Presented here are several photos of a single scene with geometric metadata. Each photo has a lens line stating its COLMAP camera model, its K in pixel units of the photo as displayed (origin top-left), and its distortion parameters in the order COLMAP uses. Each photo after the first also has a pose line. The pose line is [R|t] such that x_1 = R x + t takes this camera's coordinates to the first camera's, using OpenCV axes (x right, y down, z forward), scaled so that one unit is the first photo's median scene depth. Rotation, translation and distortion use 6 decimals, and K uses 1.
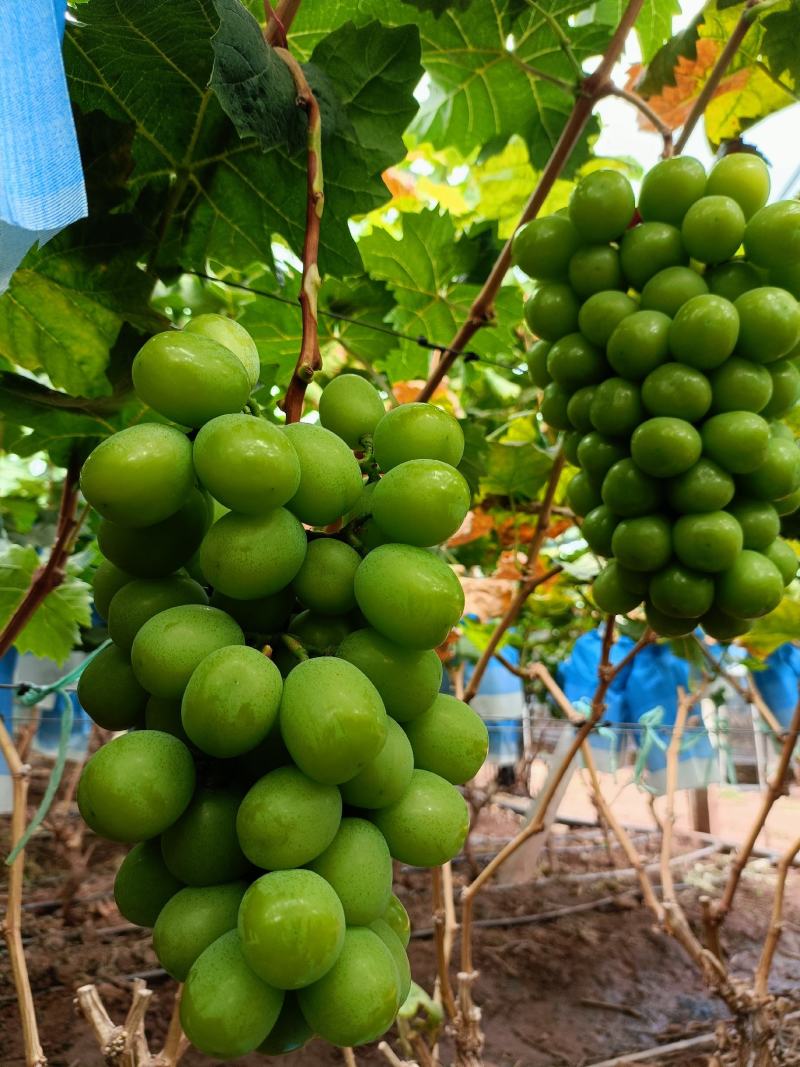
lens RADIAL K [[796.2, 0, 400.0], [0, 796.2, 533.5], [0, 0, 1]] dist [0.006778, -0.001854]
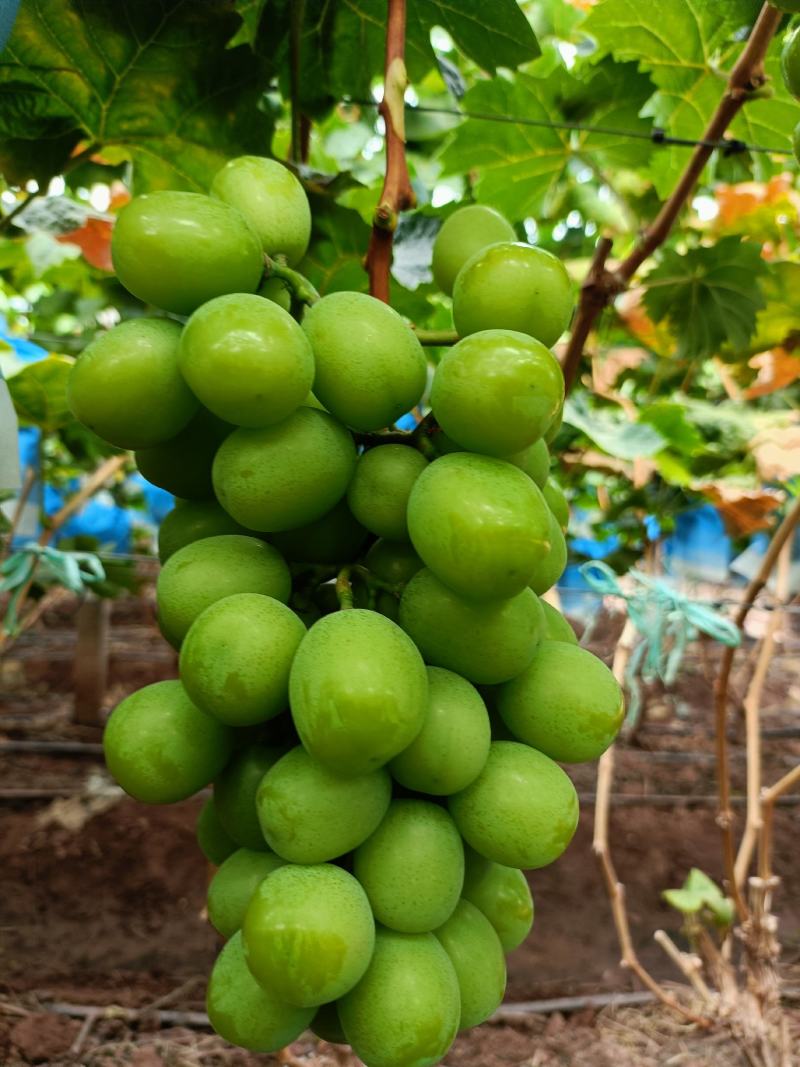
lens RADIAL K [[822.9, 0, 399.1], [0, 822.9, 531.5], [0, 0, 1]] dist [-0.034743, 0.040677]
pose [[0.917019, 0.010899, -0.398695, 0.139258], [0.063224, 0.983015, 0.172292, -0.028313], [0.393801, -0.183203, 0.900754, 0.168634]]
